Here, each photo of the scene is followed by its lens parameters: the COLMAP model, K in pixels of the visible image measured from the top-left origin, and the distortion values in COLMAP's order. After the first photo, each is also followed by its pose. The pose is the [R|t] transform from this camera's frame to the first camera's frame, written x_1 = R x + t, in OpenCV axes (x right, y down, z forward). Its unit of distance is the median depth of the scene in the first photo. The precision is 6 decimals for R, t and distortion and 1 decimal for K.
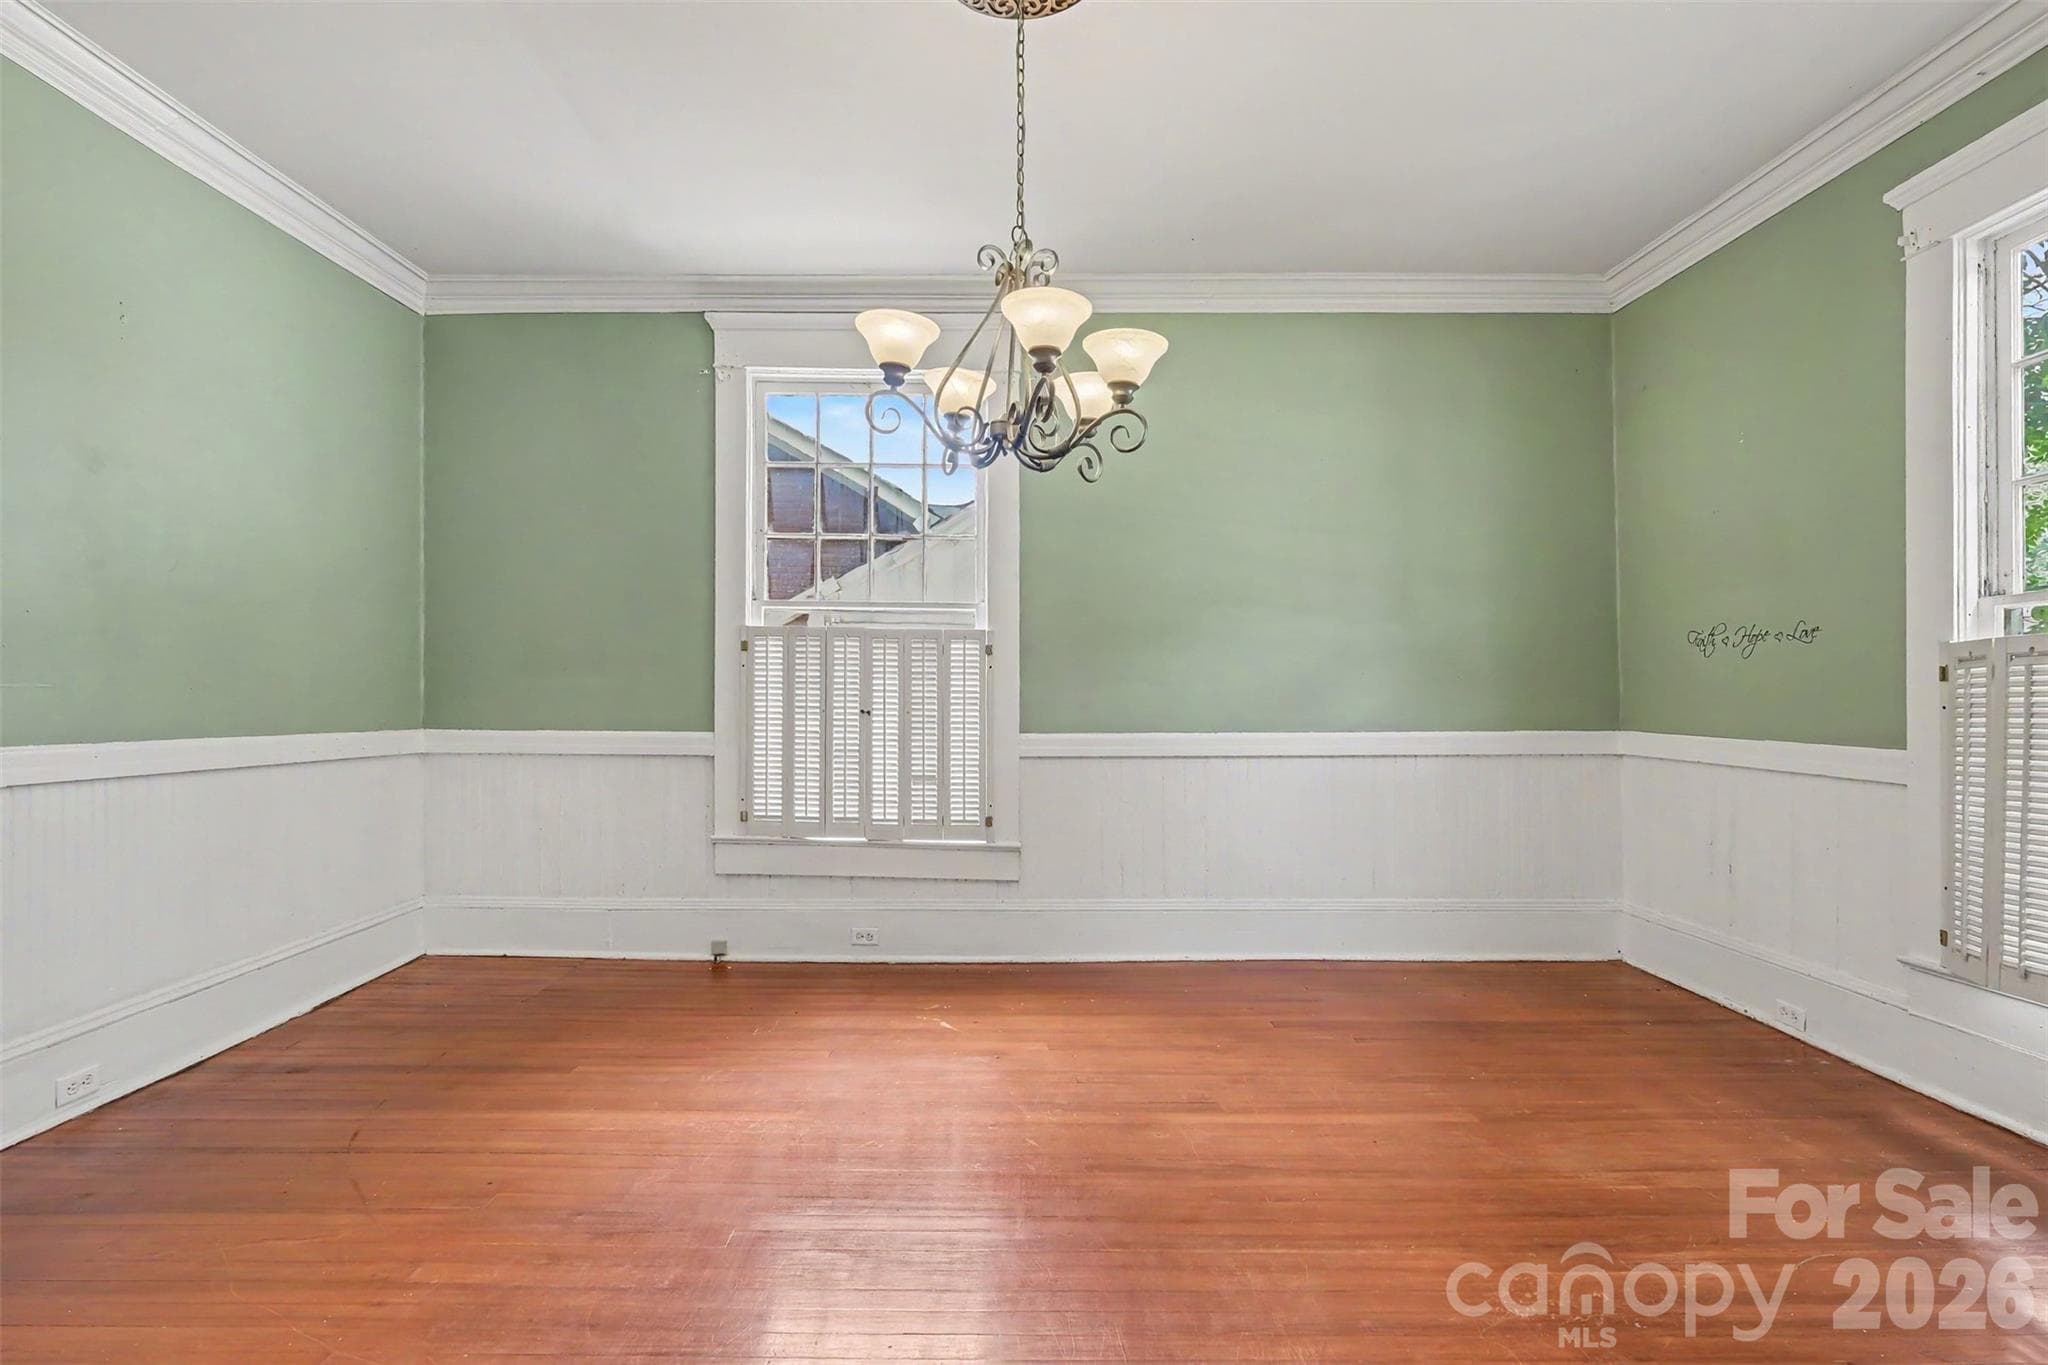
lens RADIAL K [[965.2, 0, 1026.5], [0, 965.2, 695.2], [0, 0, 1]] dist [0.005997, 0.000933]
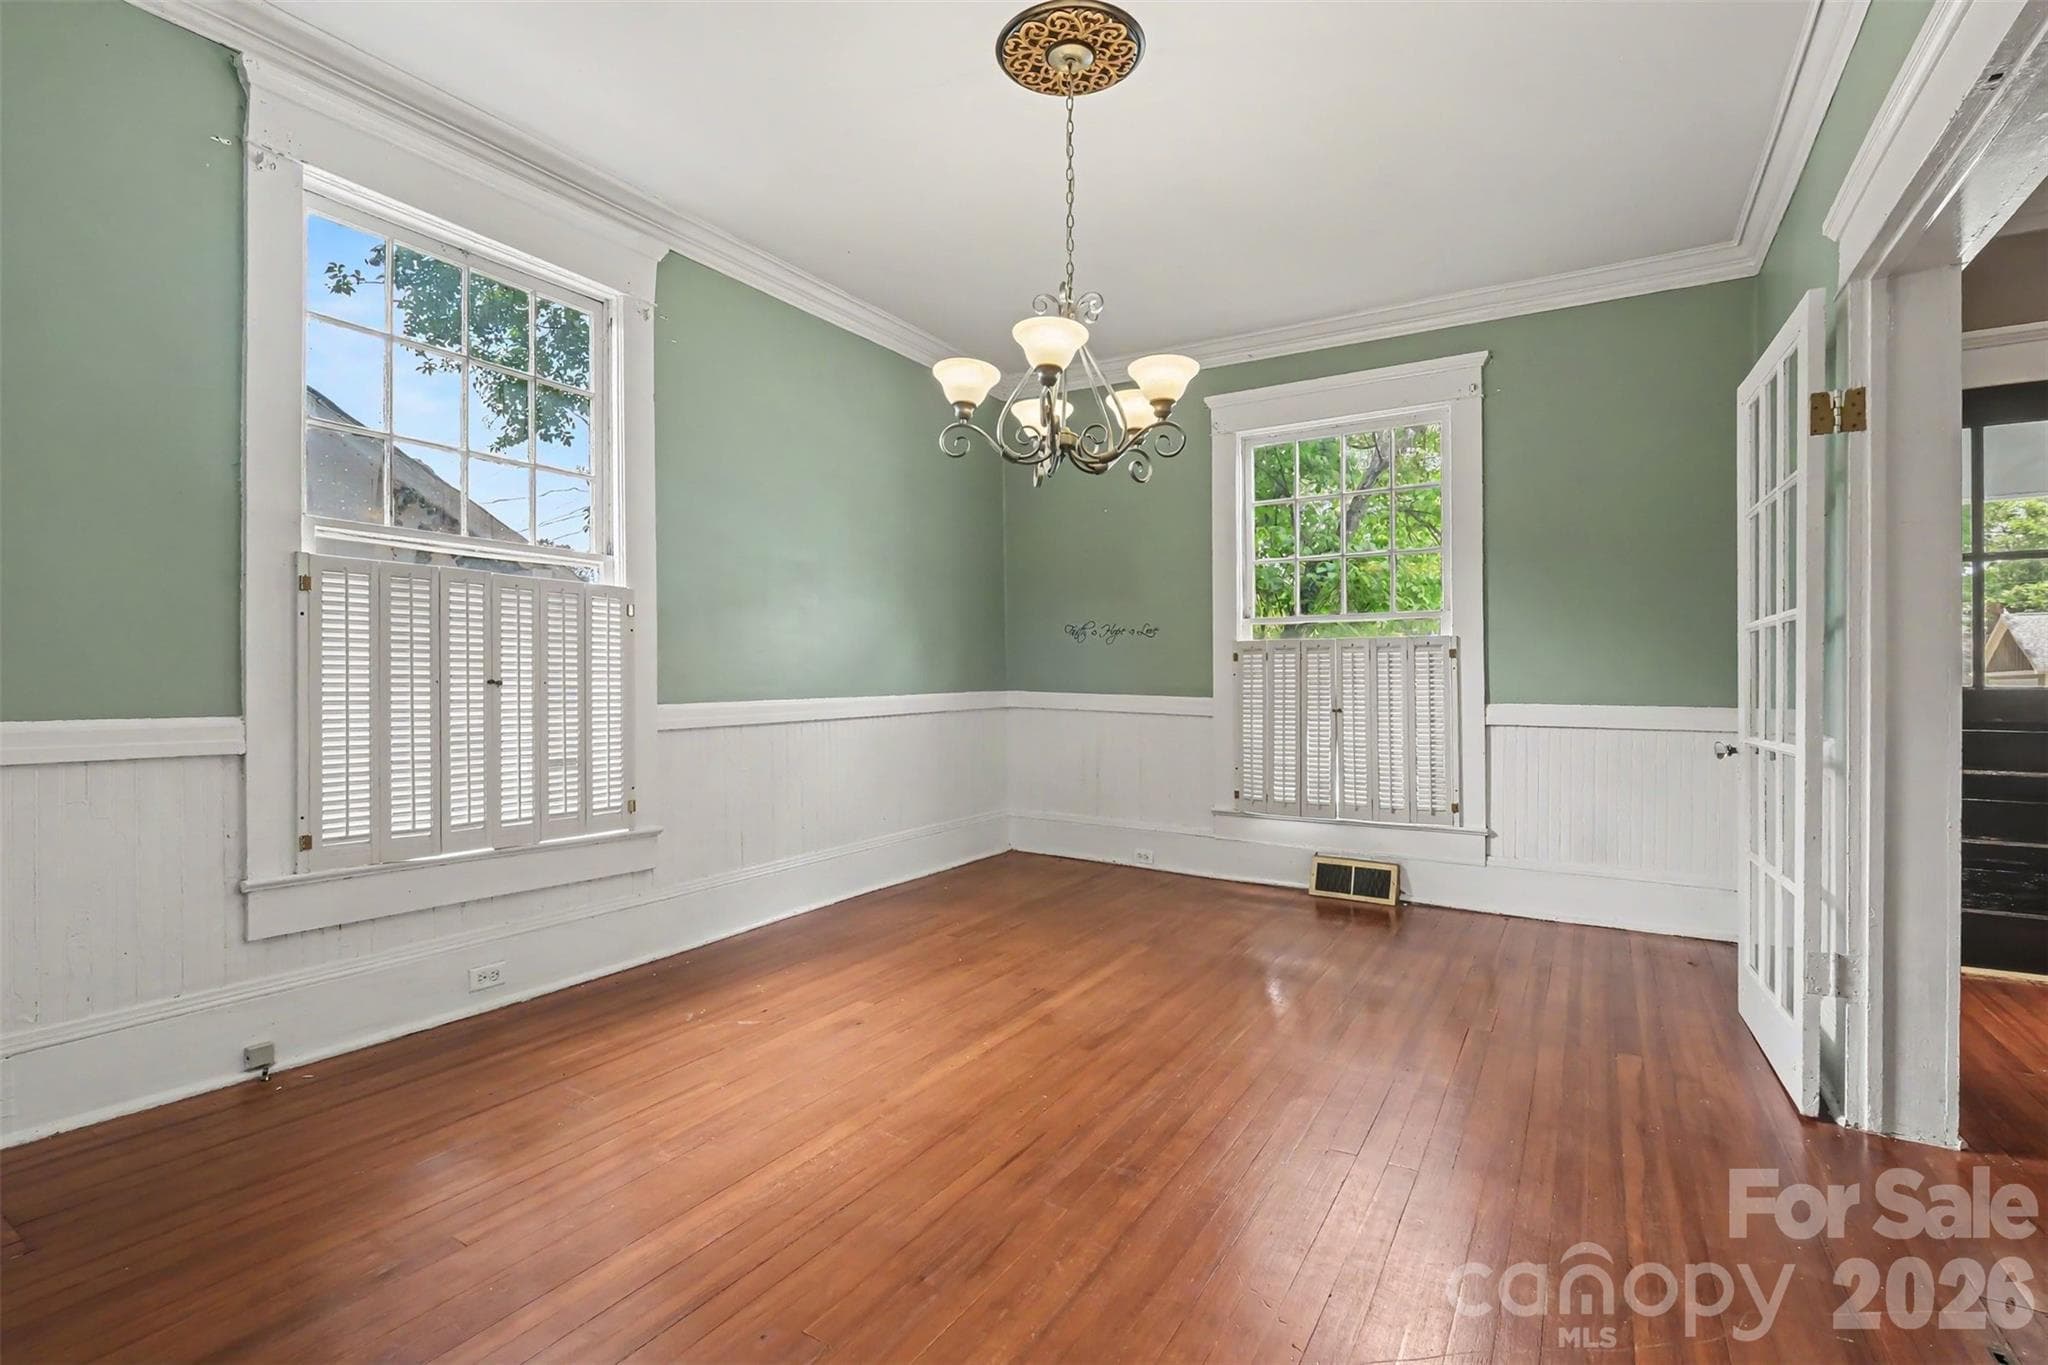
lens RADIAL K [[911.2, 0, 1006.6], [0, 911.2, 655.4], [0, 0, 1]] dist [0.000294, -0.000212]
pose [[0.552442, 0.018324, 0.833350, -0.547796], [-0.002069, 0.999785, -0.020612, 0.010014], [-0.833549, 0.009663, 0.552362, 0.258401]]
